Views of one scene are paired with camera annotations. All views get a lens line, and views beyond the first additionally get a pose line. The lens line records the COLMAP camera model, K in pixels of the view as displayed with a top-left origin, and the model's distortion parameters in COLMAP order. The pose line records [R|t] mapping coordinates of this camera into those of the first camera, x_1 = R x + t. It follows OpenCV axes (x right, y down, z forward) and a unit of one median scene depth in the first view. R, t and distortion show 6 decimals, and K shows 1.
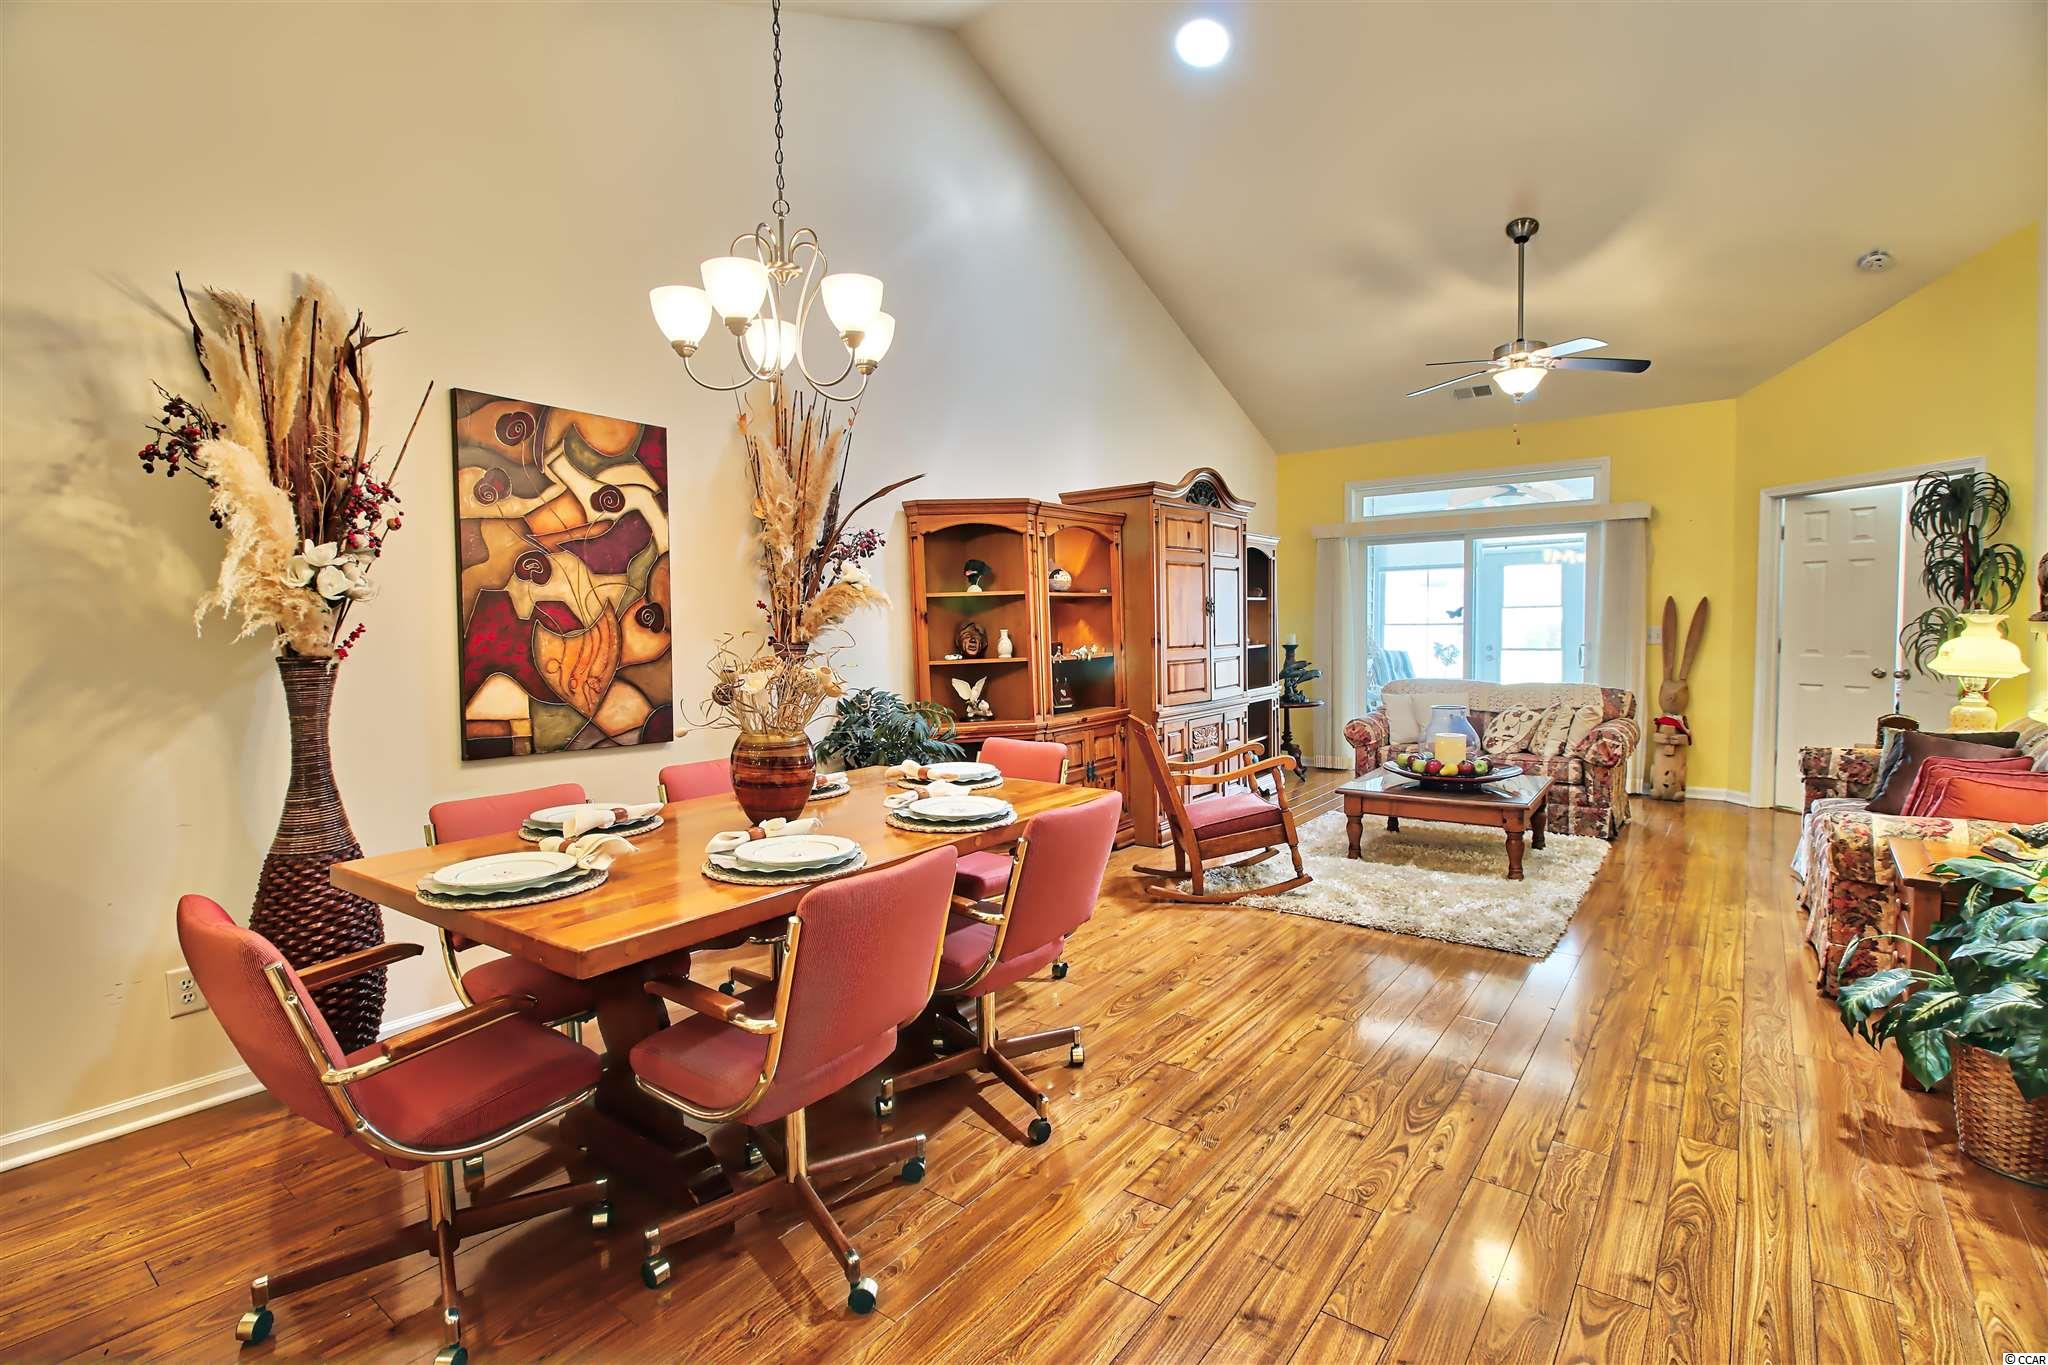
lens RADIAL K [[947.2, 0, 1019.8], [0, 947.2, 676.9], [0, 0, 1]] dist [0.000864, -0.014396]
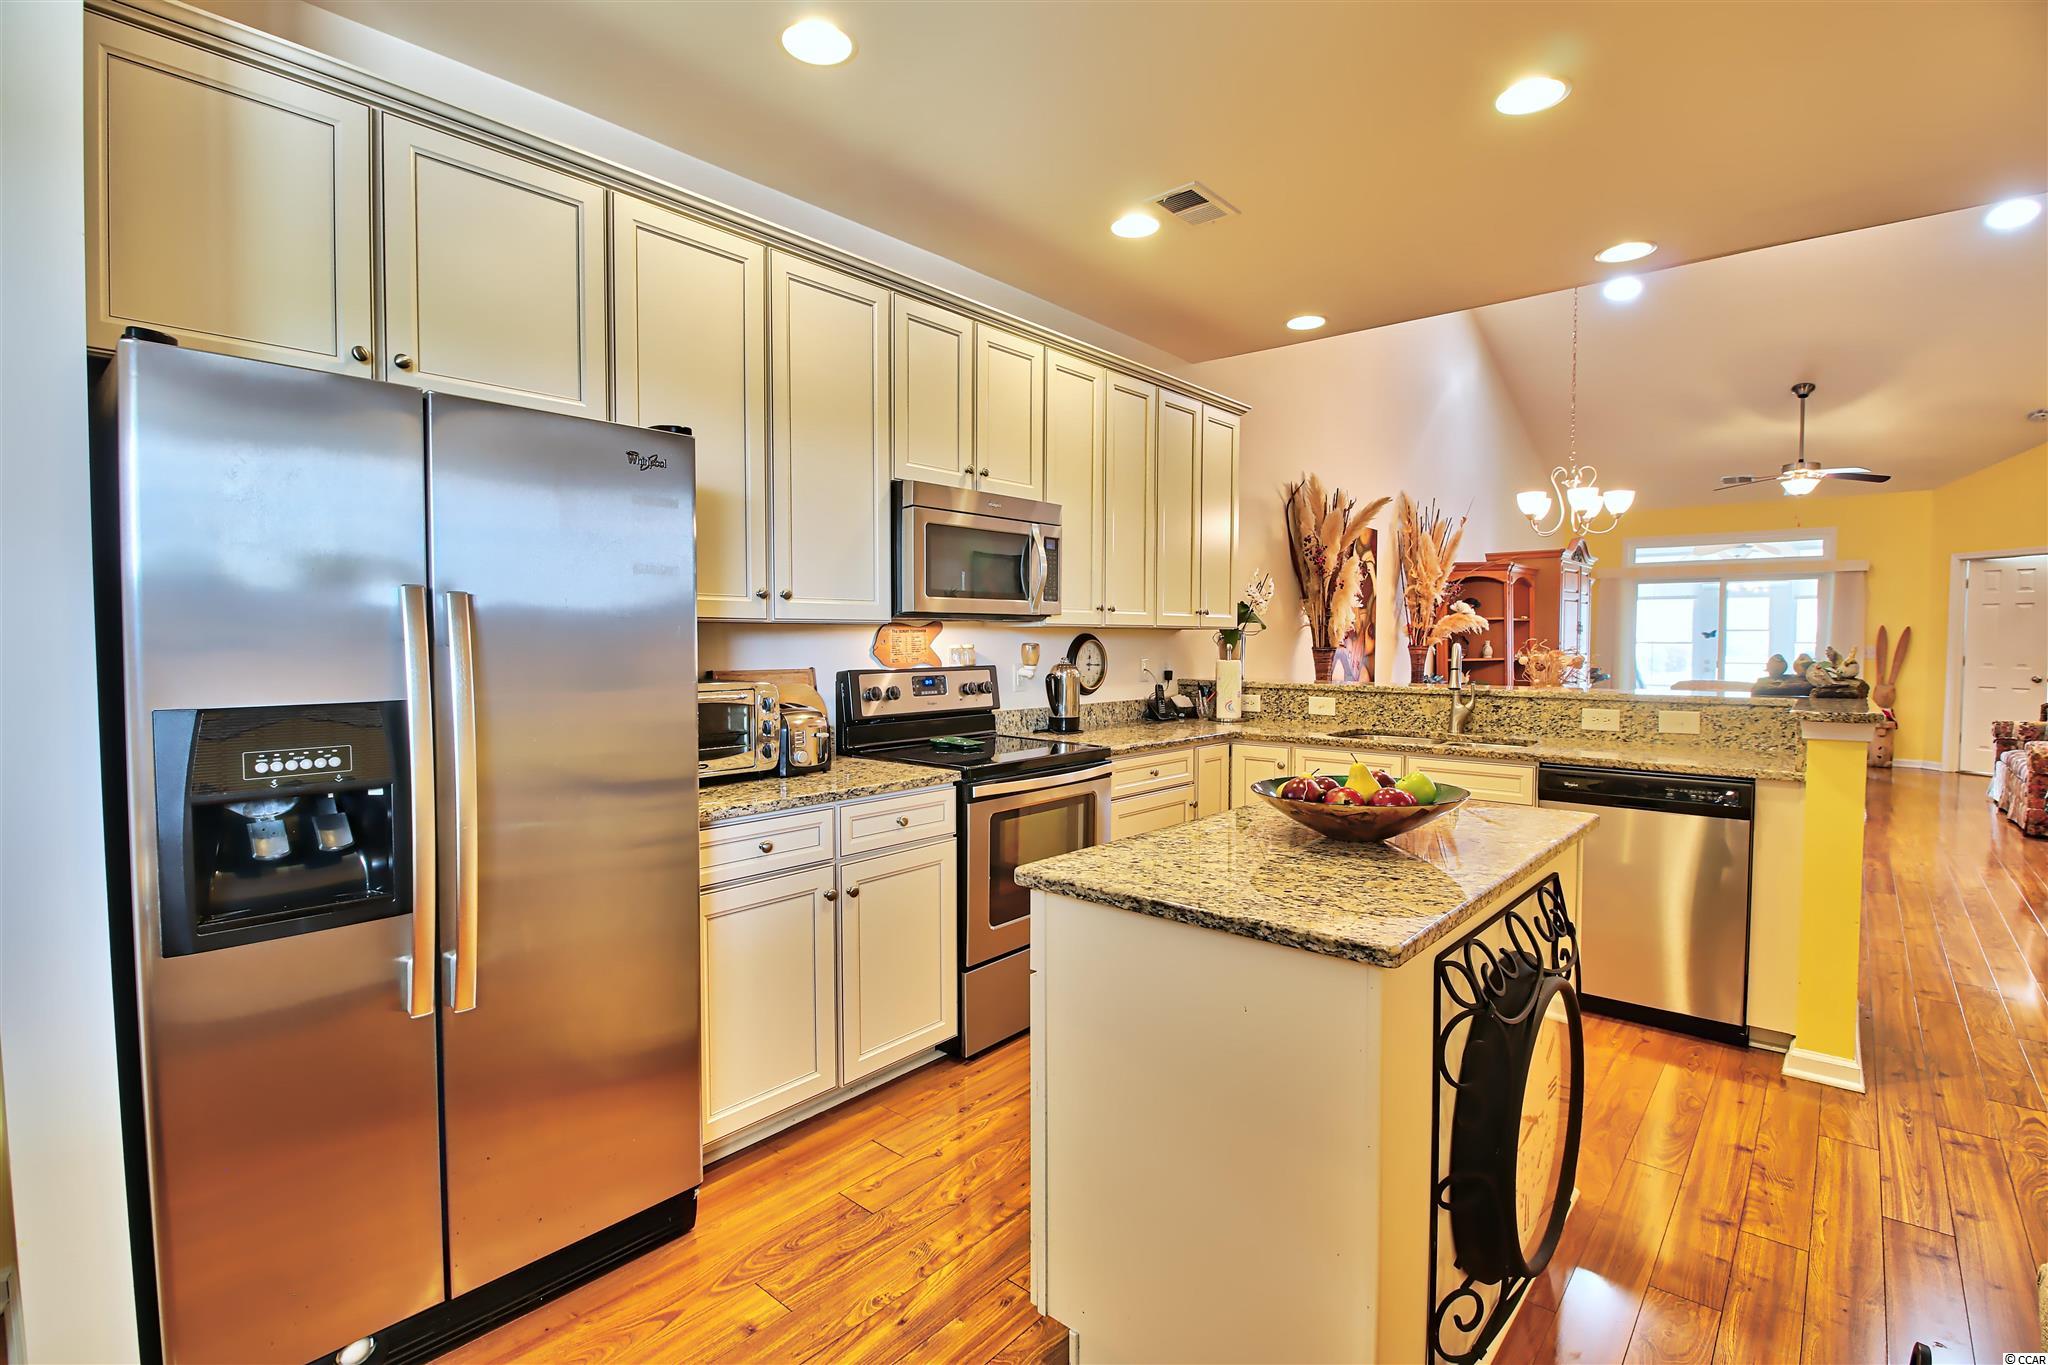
lens RADIAL K [[952.3, 0, 1016.3], [0, 952.3, 678.8], [0, 0, 1]] dist [-0.009418, -0.007458]
pose [[0.997781, 0.018446, -0.063970, -0.717284], [-0.019182, 0.999756, -0.010915, 0.049268], [0.063754, 0.012118, 0.997892, -0.685318]]
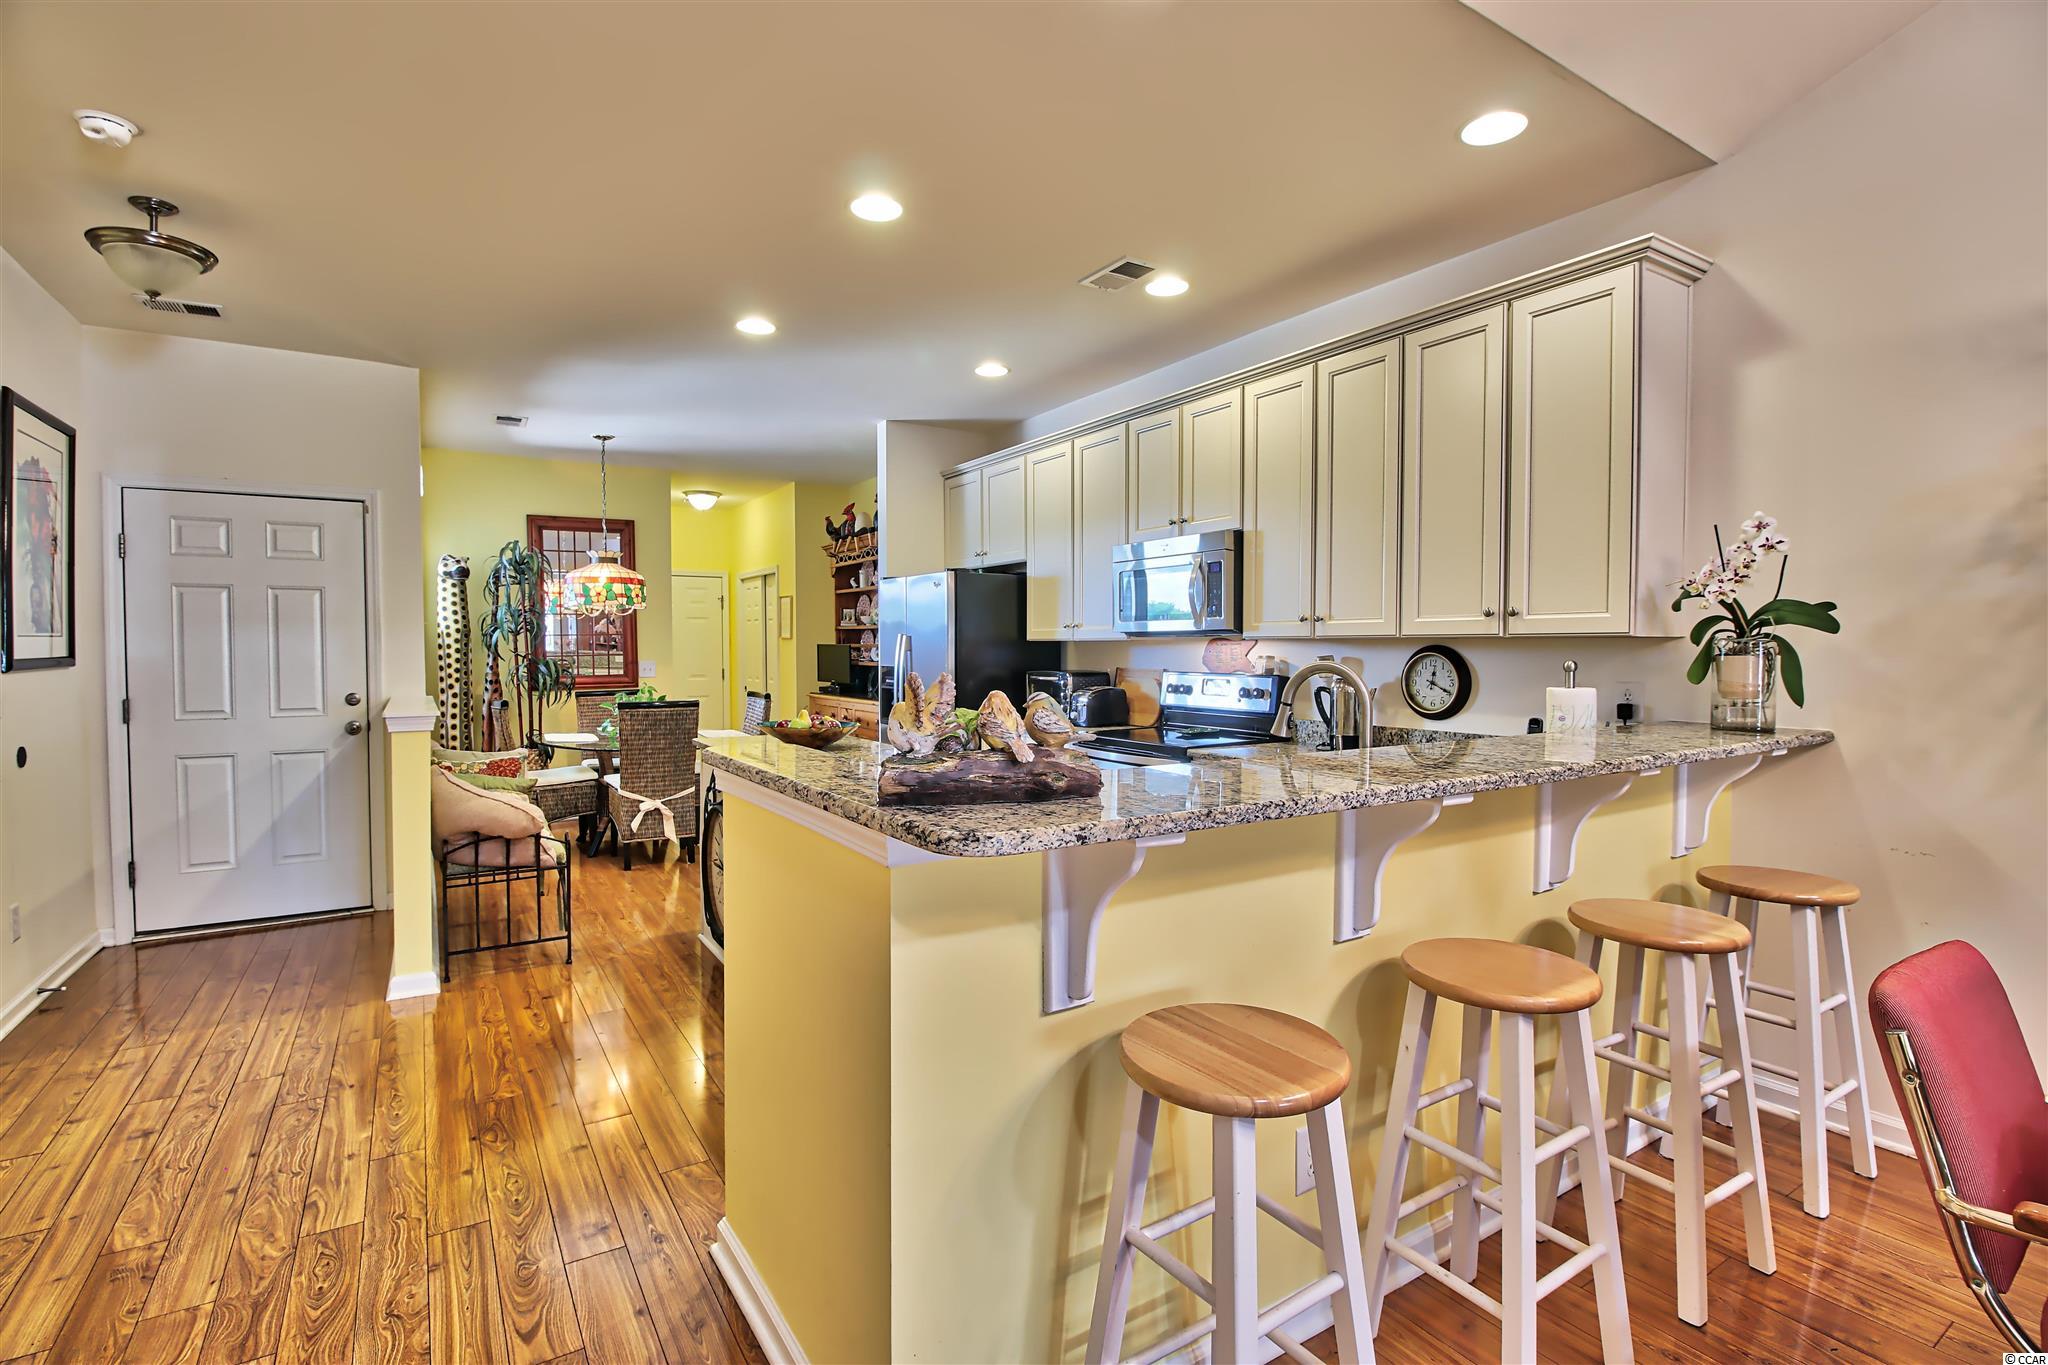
lens RADIAL K [[947.2, 0, 1019.8], [0, 947.2, 676.9], [0, 0, 1]] dist [0.000864, -0.014396]
pose [[-0.343721, 0.044877, -0.937999, 0.083744], [-0.047086, 0.996777, 0.064943, -0.011693], [0.937891, 0.066489, -0.340500, 0.152679]]
